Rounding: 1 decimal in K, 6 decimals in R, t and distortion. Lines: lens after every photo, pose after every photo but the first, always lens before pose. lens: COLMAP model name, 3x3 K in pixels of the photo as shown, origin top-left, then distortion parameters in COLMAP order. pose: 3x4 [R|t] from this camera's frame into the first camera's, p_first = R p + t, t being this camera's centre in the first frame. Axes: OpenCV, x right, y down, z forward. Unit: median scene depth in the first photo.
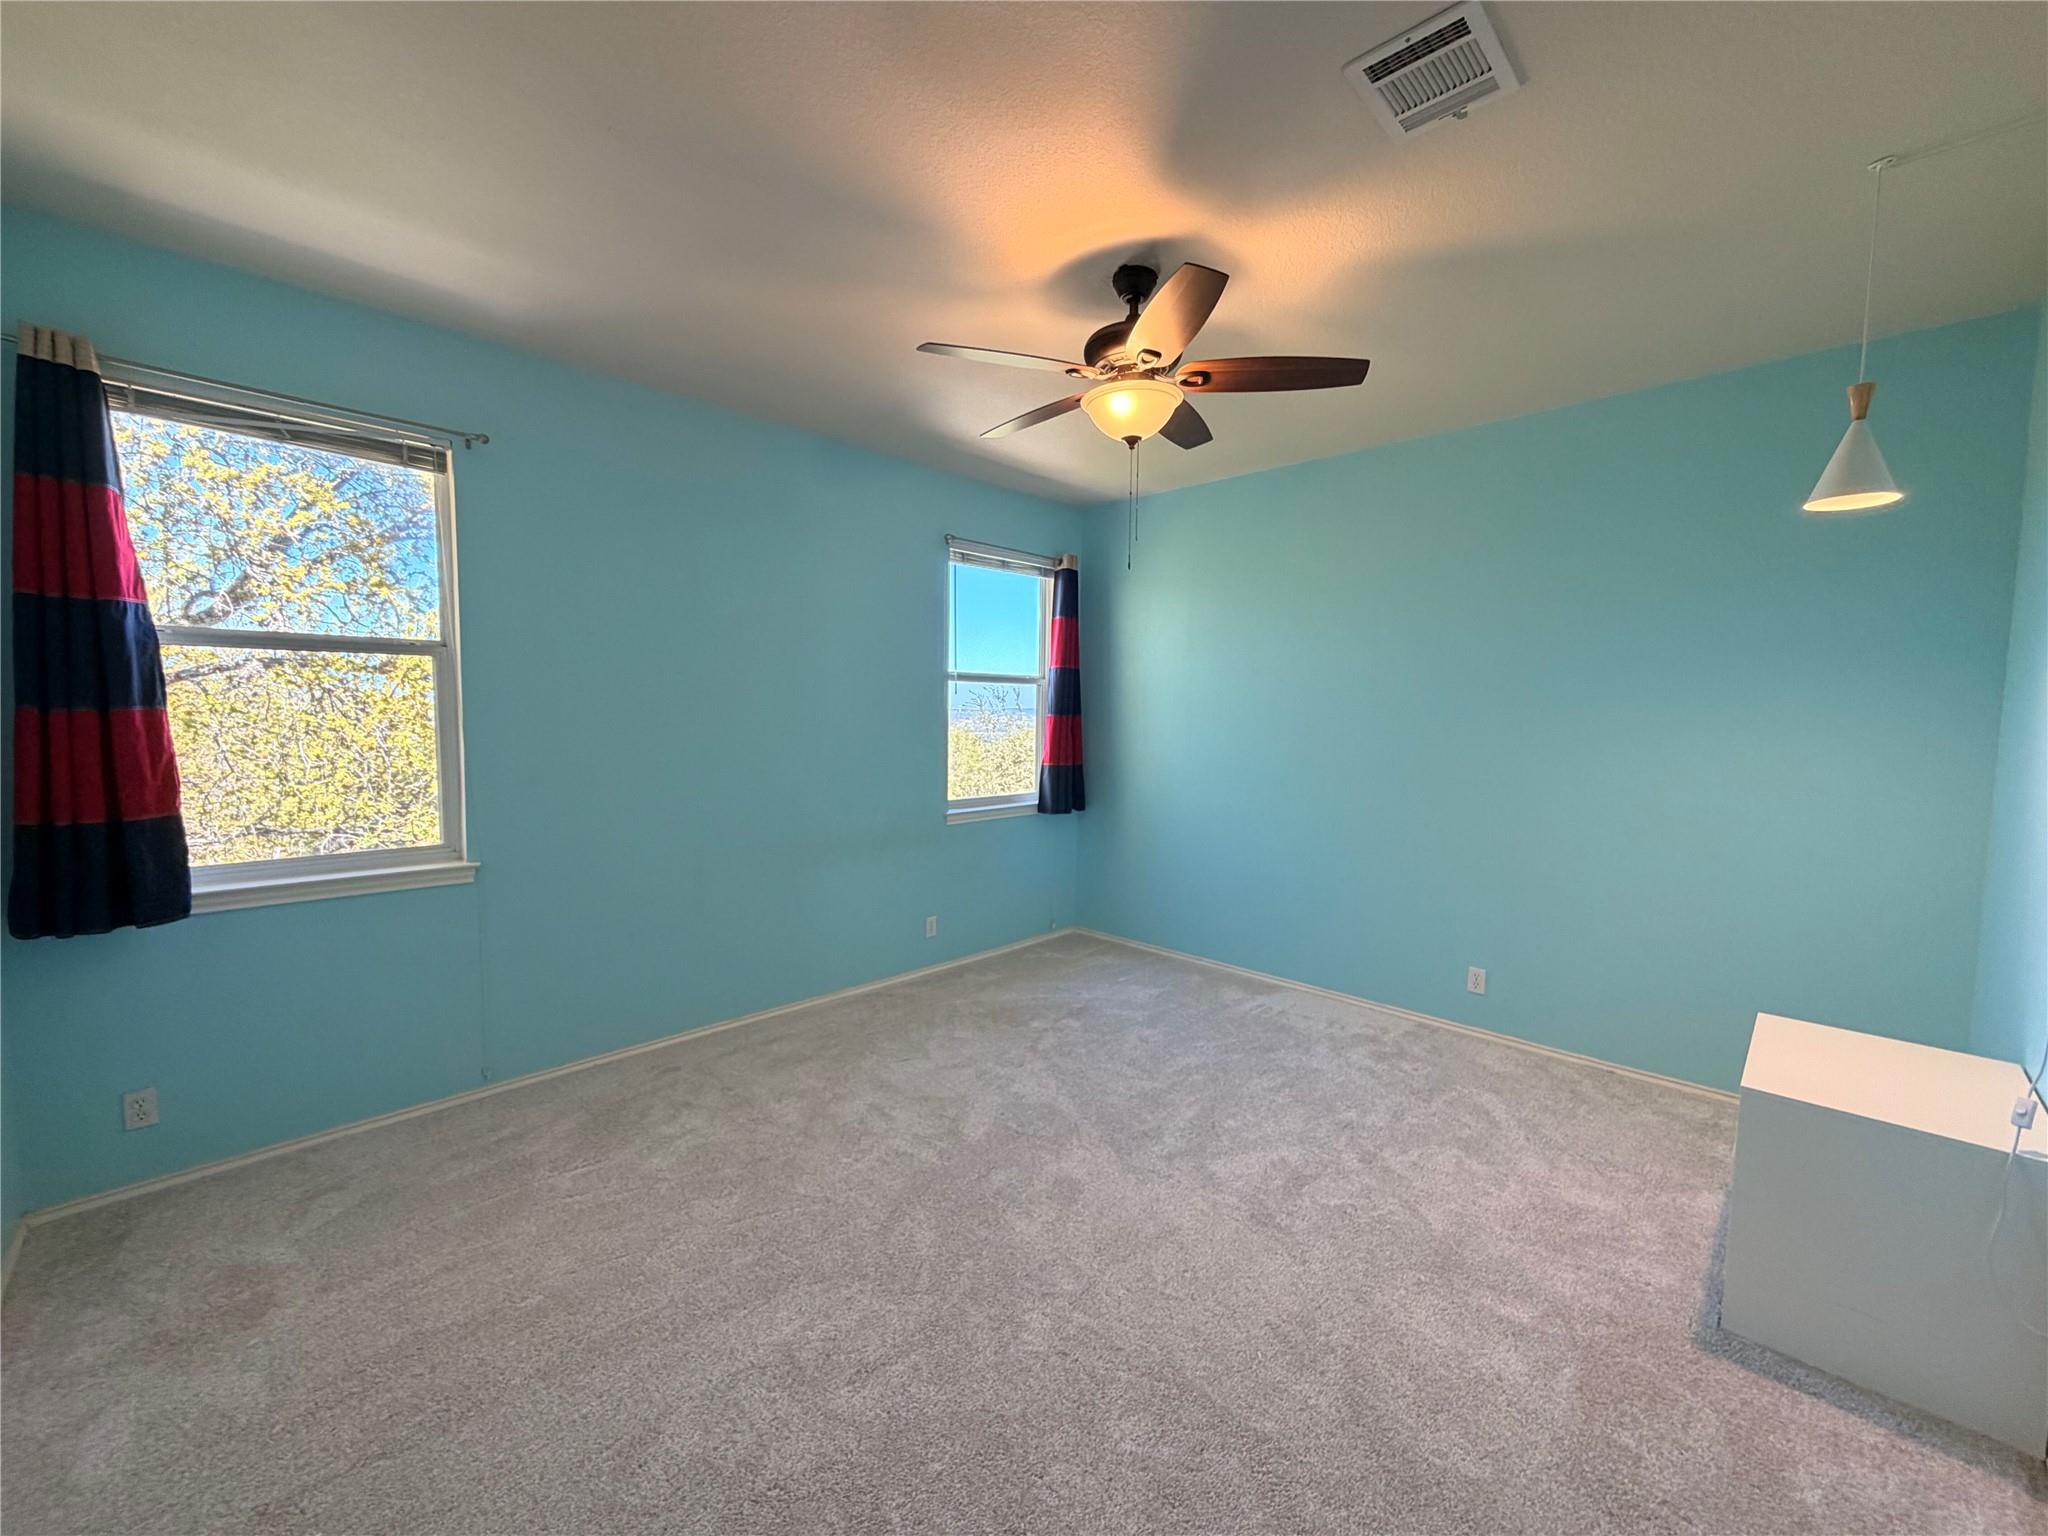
lens RADIAL K [[825.4, 0, 1025.7], [0, 825.4, 779.4], [0, 0, 1]] dist [0.000140, 0.000106]
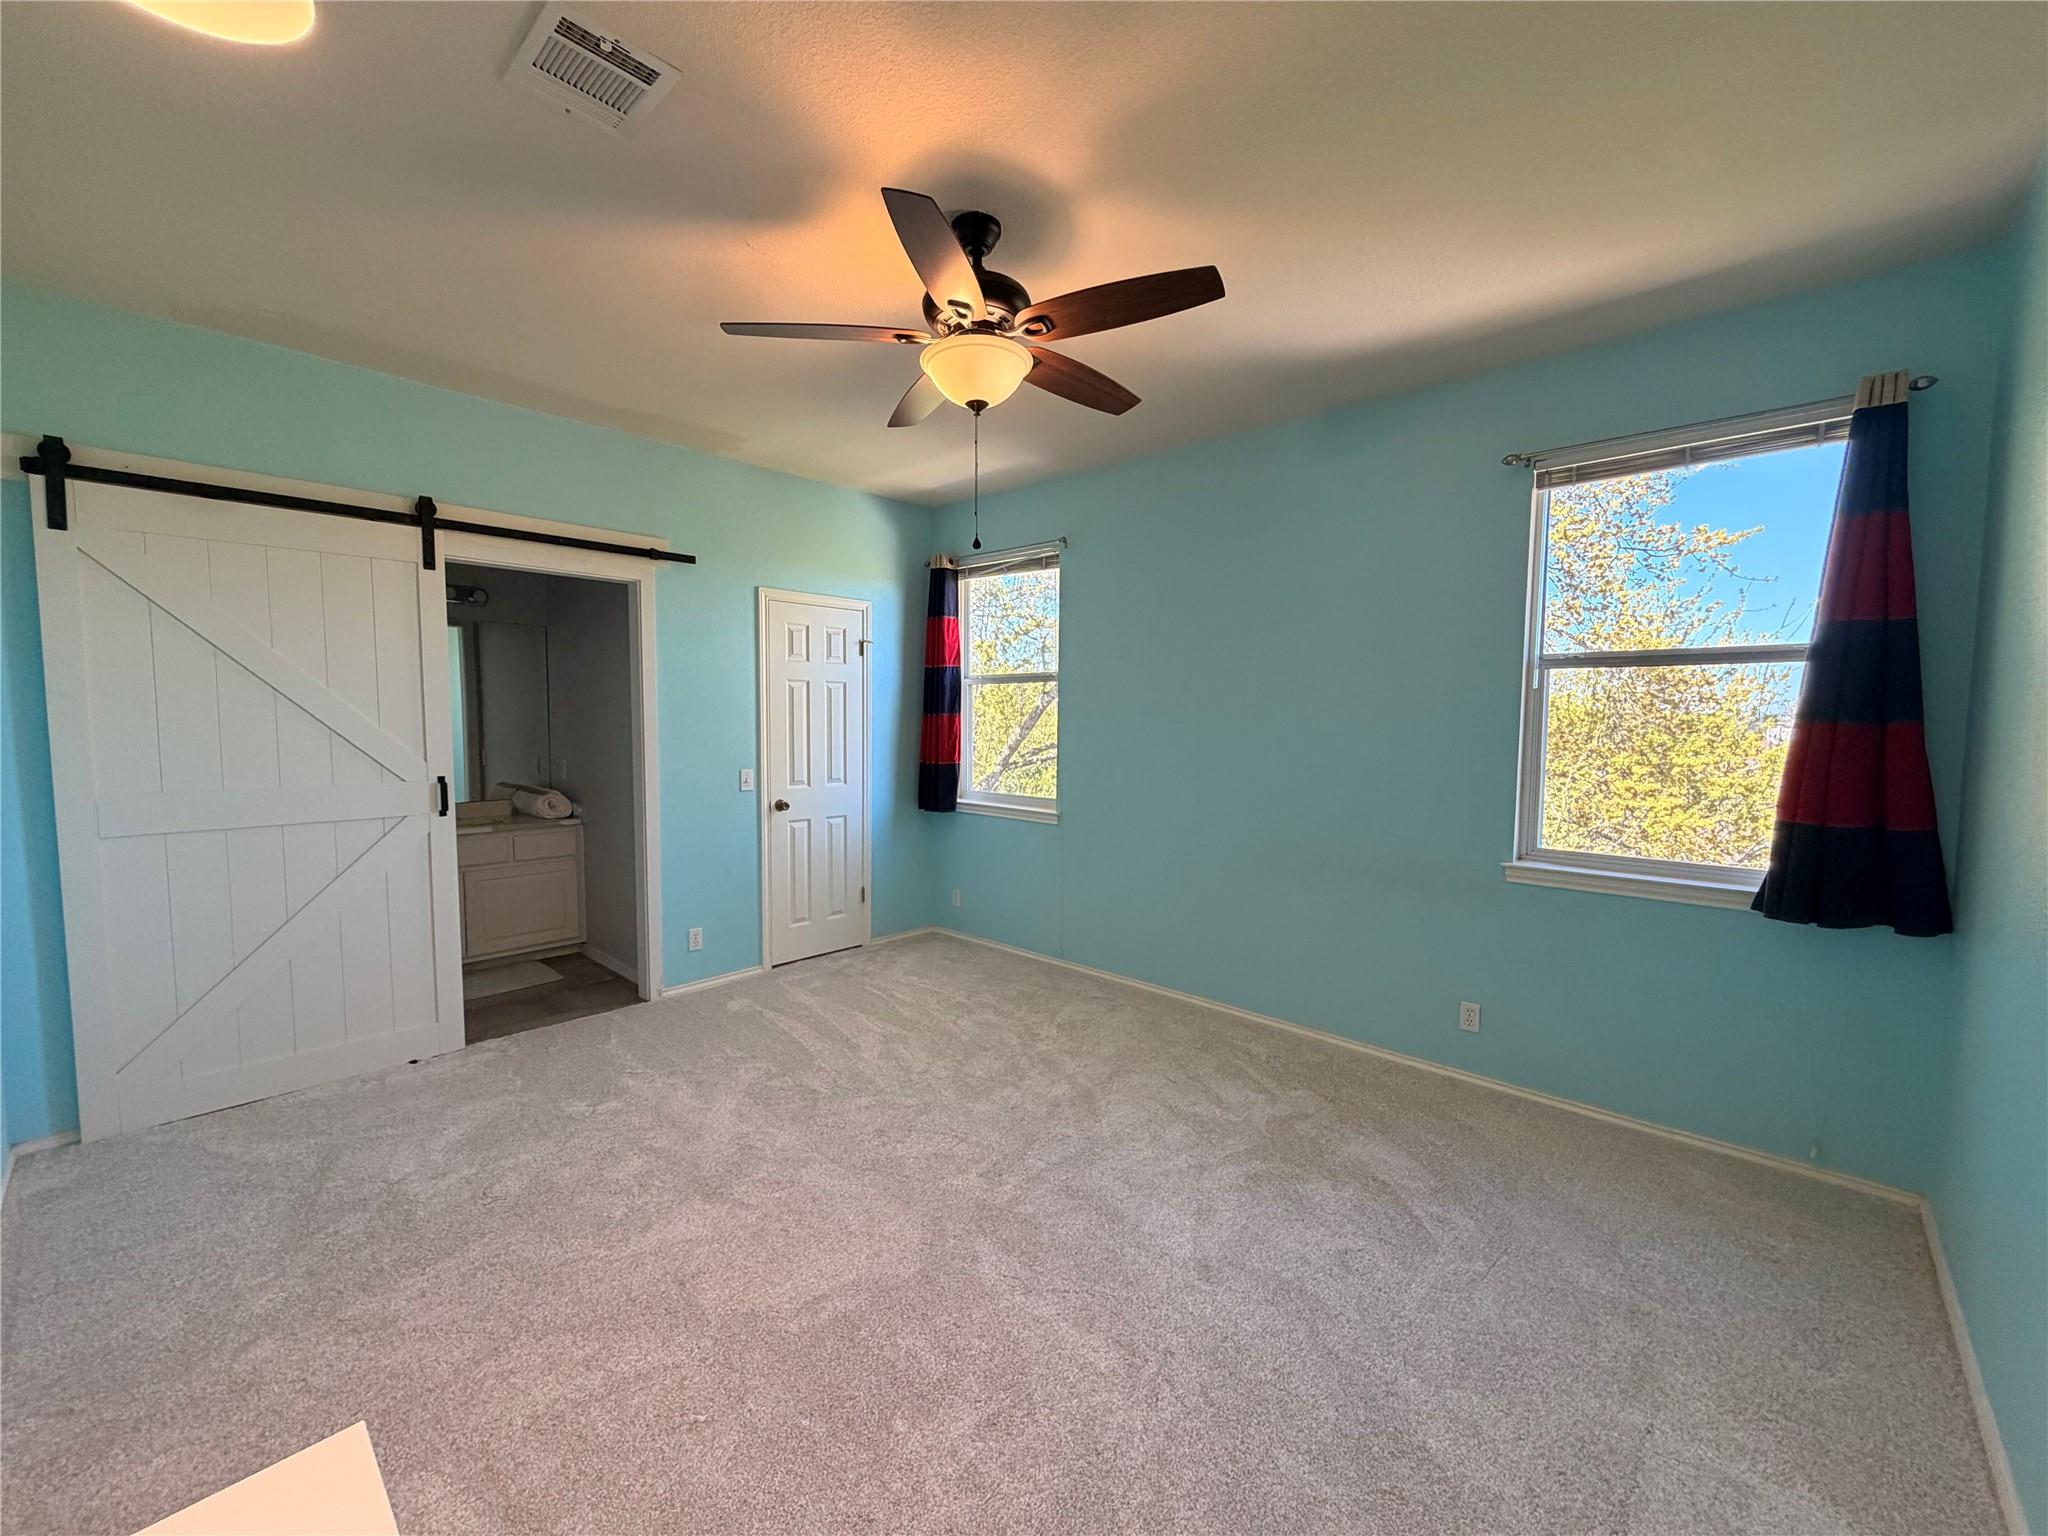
lens RADIAL K [[825.4, 0, 1025.4], [0, 825.4, 768.2], [0, 0, 1]] dist [0.000140, 0.000106]
pose [[0.024950, 0.057797, -0.998017, 0.579457], [-0.084929, 0.994841, 0.055490, -0.041919], [0.996075, 0.083376, 0.029730, 0.581936]]
